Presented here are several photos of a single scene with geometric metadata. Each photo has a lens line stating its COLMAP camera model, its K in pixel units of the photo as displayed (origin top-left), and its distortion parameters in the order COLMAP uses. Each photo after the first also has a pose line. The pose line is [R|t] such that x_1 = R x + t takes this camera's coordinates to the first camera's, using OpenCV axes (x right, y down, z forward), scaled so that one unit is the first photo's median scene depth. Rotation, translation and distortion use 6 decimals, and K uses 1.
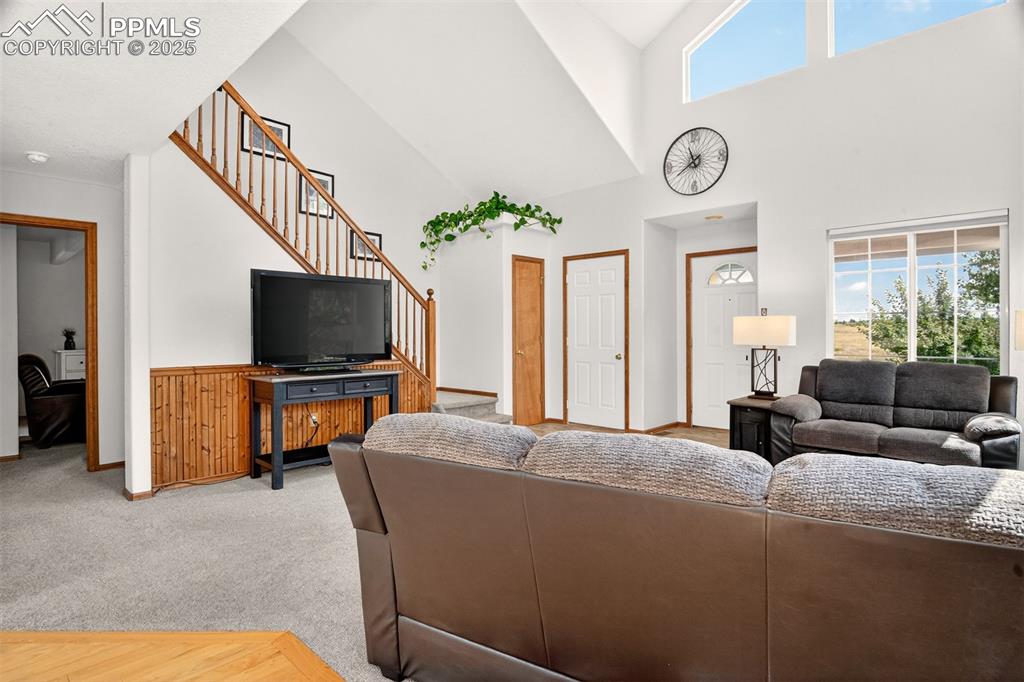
lens RADIAL K [[543.4, 0, 511.1], [0, 543.4, 337.2], [0, 0, 1]] dist [-0.007375, -0.003994]
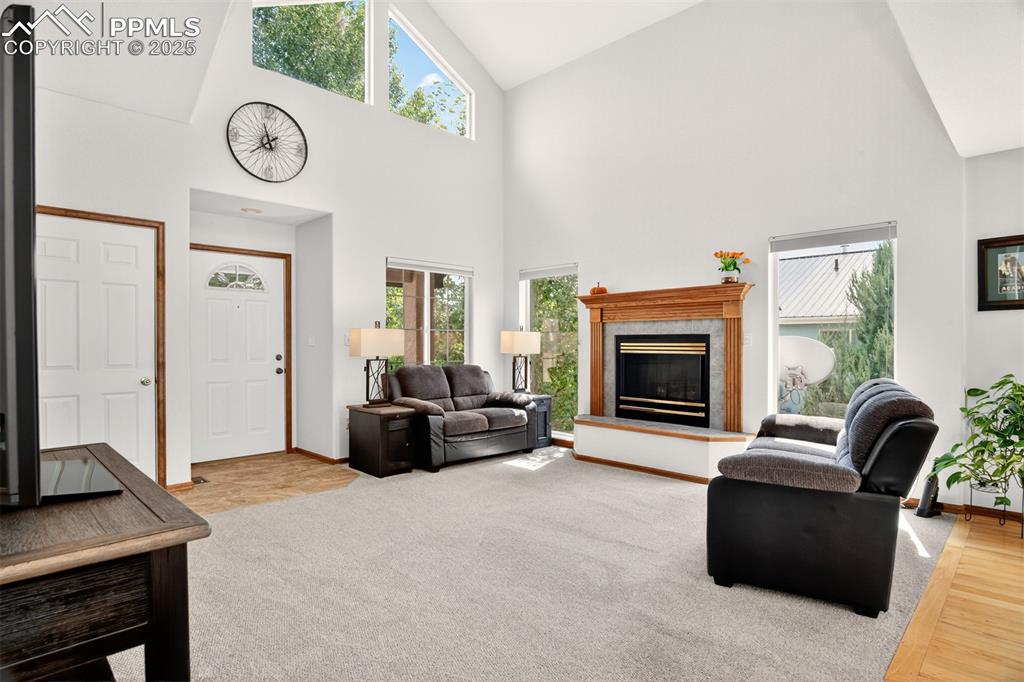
lens RADIAL K [[543.4, 0, 503.4], [0, 543.4, 345.4], [0, 0, 1]] dist [-0.007375, -0.003994]
pose [[0.013621, 0.001519, 0.999906, -0.501963], [0.012207, 0.999924, -0.001685, -0.000616], [-0.999833, 0.012229, 0.013601, 0.625201]]
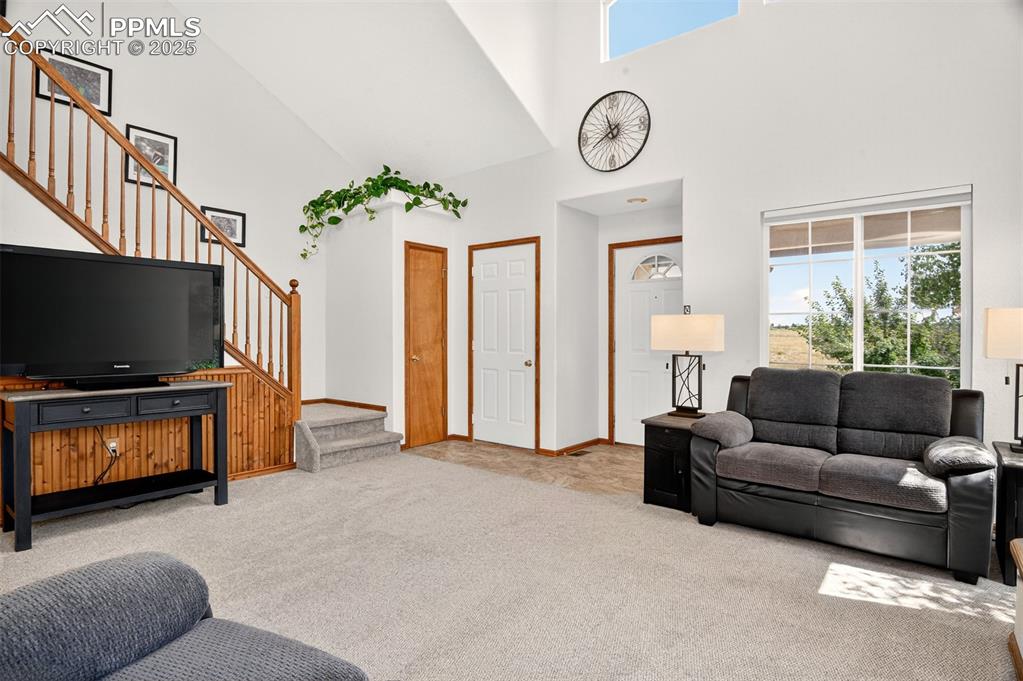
lens RADIAL K [[542.8, 0, 516.8], [0, 542.8, 340.5], [0, 0, 1]] dist [-0.007375, -0.003994]
pose [[0.996062, 0.003779, 0.088577, 0.116909], [-0.003891, 0.999992, 0.001088, -0.000285], [-0.088572, -0.001428, 0.996069, 0.175457]]
